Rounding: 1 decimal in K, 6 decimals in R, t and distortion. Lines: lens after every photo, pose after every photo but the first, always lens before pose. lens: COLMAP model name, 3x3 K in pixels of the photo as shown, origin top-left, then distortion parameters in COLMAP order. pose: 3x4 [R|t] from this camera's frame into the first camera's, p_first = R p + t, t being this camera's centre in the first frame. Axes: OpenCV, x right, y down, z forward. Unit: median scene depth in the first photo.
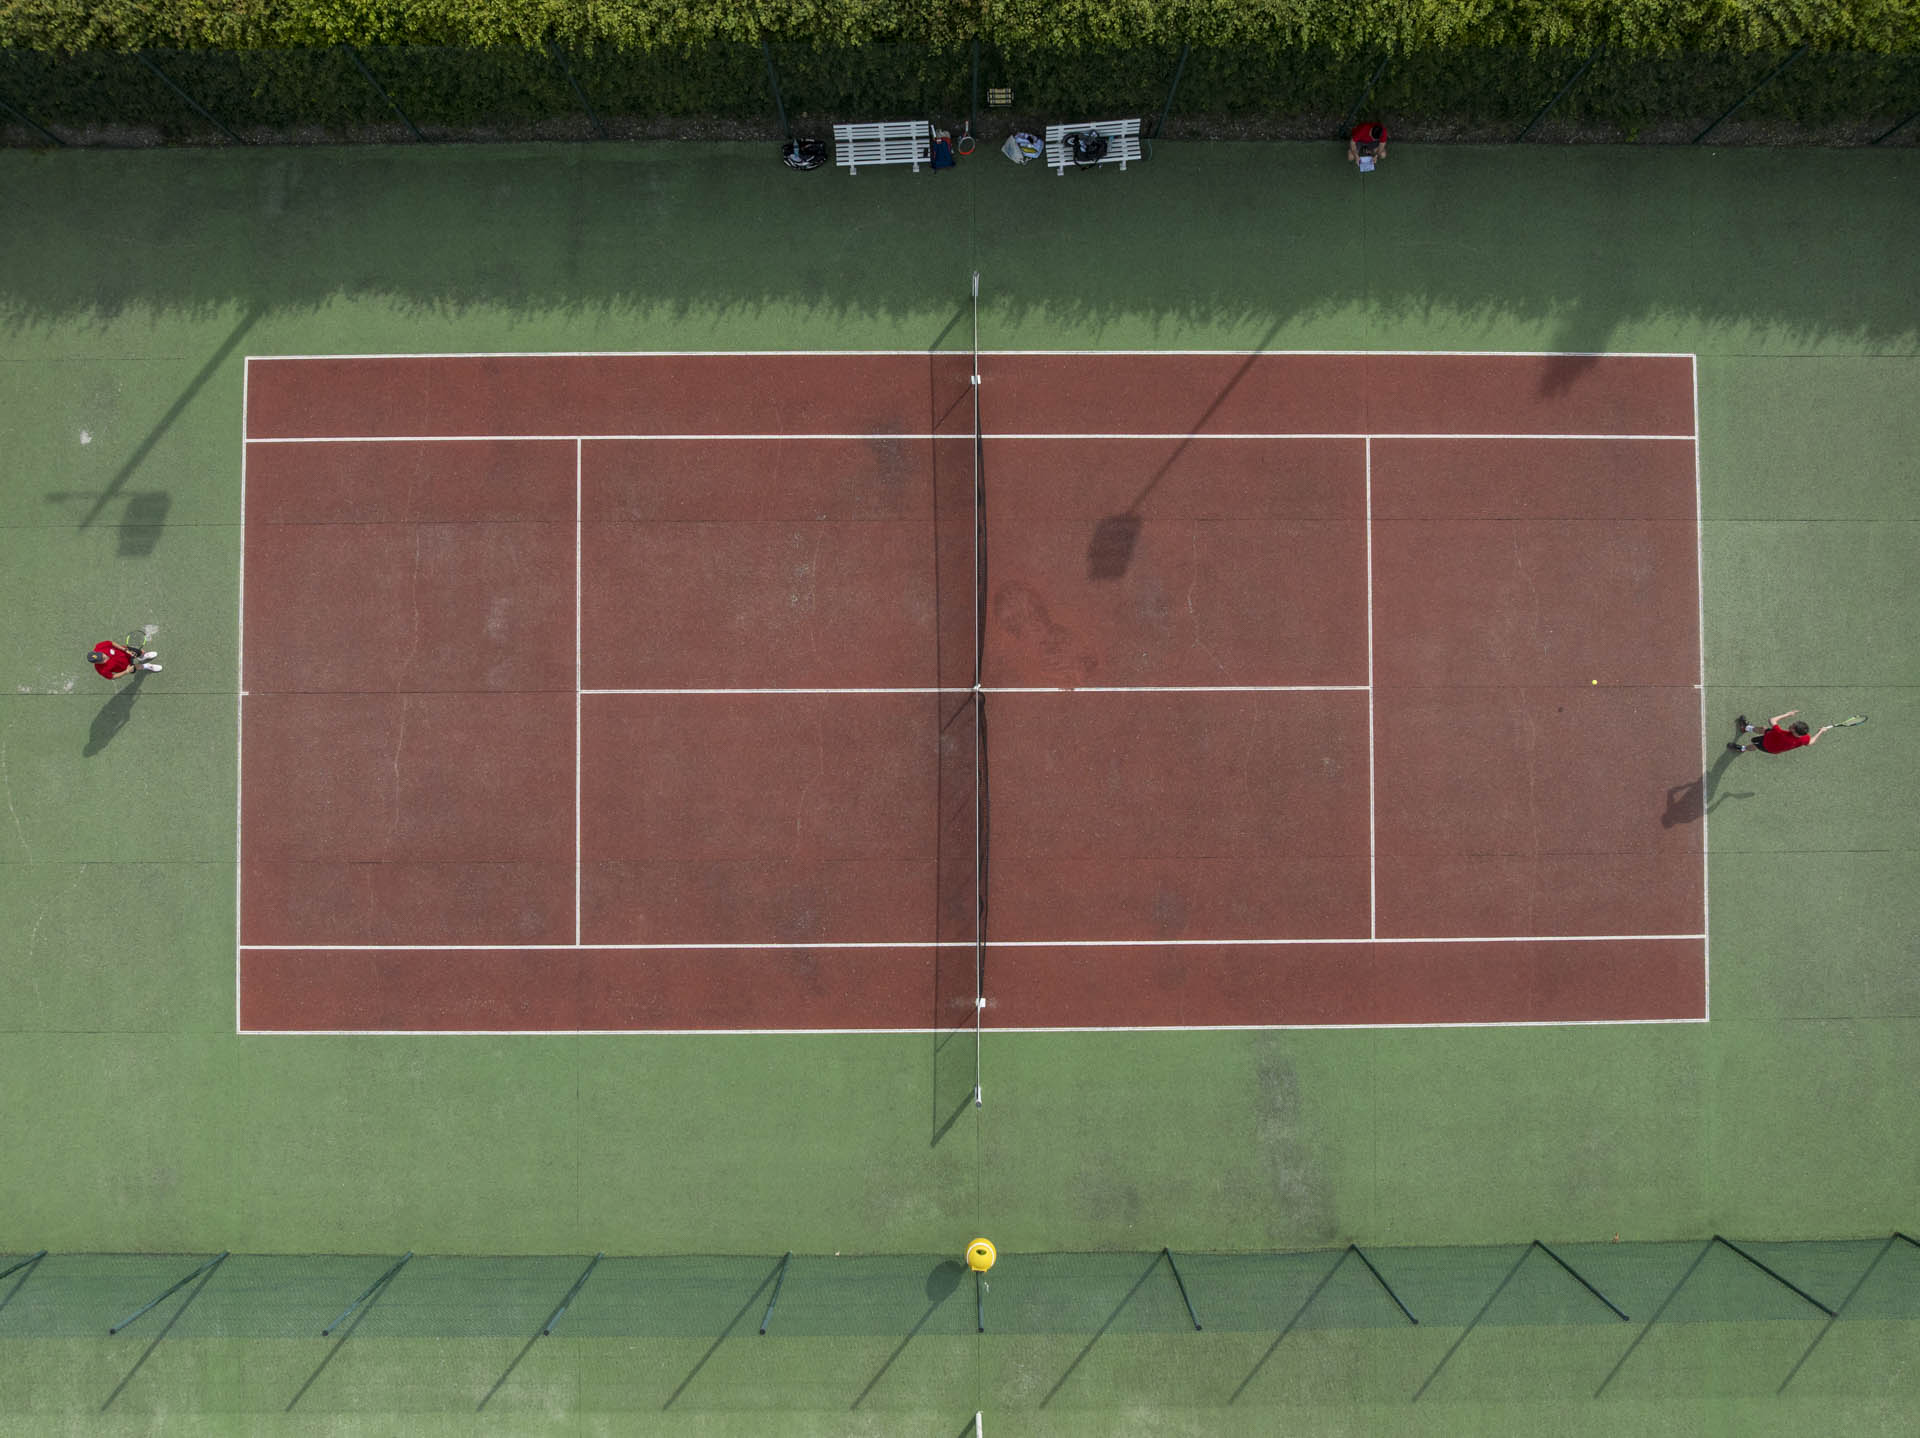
lens RADIAL K [[1432.6, 0, 947.9], [0, 1432.6, 527.1], [0, 0, 1]] dist [-0.058143, 0.025331]
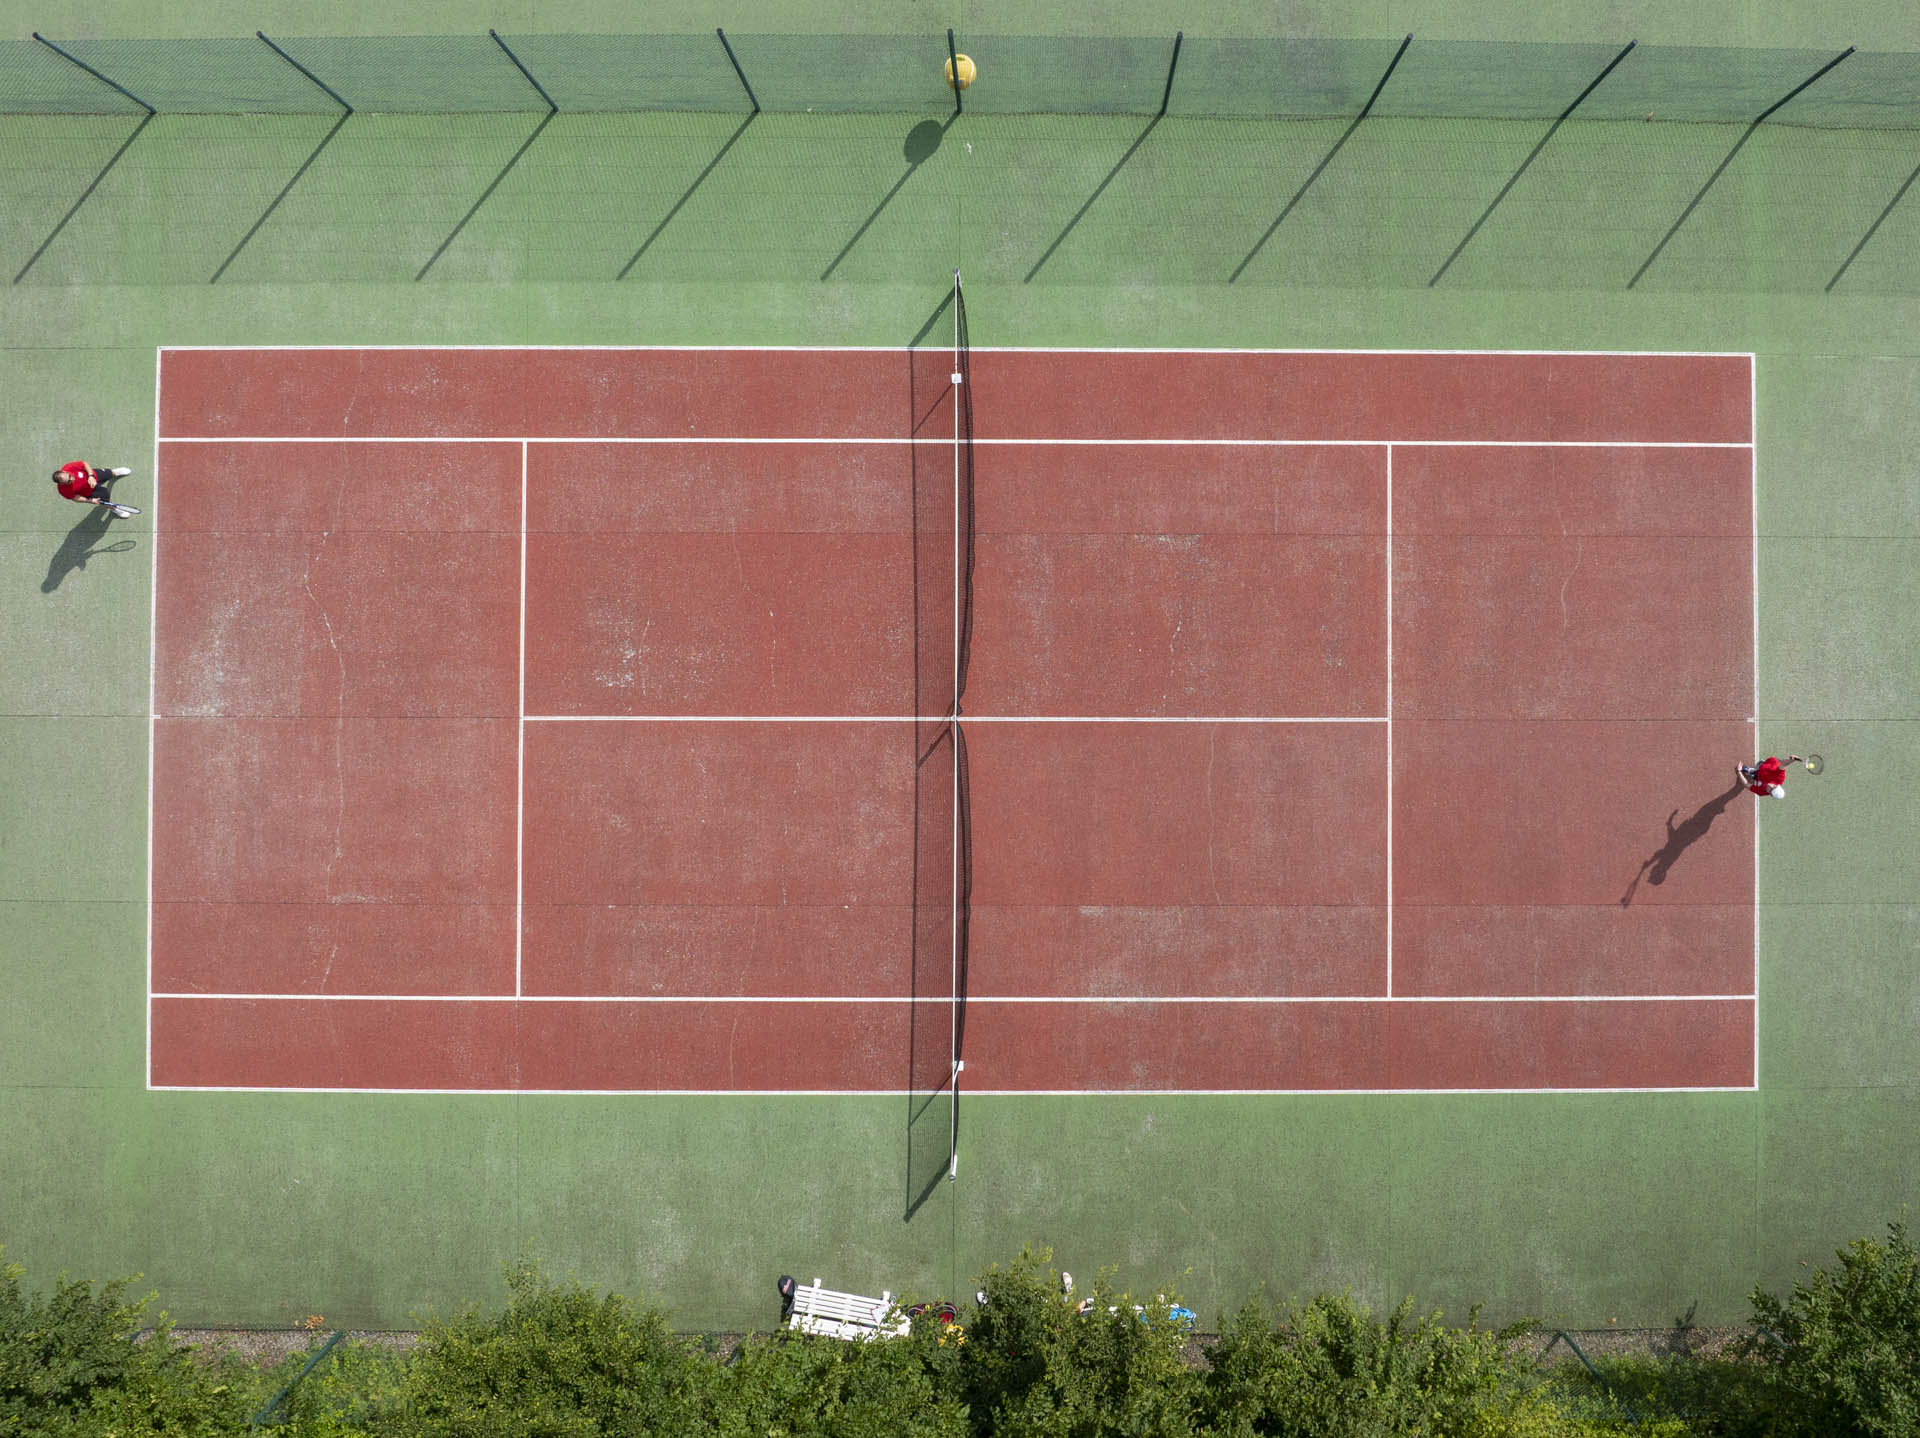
lens RADIAL K [[1566.0, 0, 914.6], [0, 1566.0, 643.6], [0, 0, 1]] dist [-0.023700, -0.017153]
pose [[0.999869, 0.014138, -0.007827, 0.004210], [-0.014033, 0.999812, 0.013361, 0.851510], [0.008015, -0.013249, 0.999880, -0.032014]]
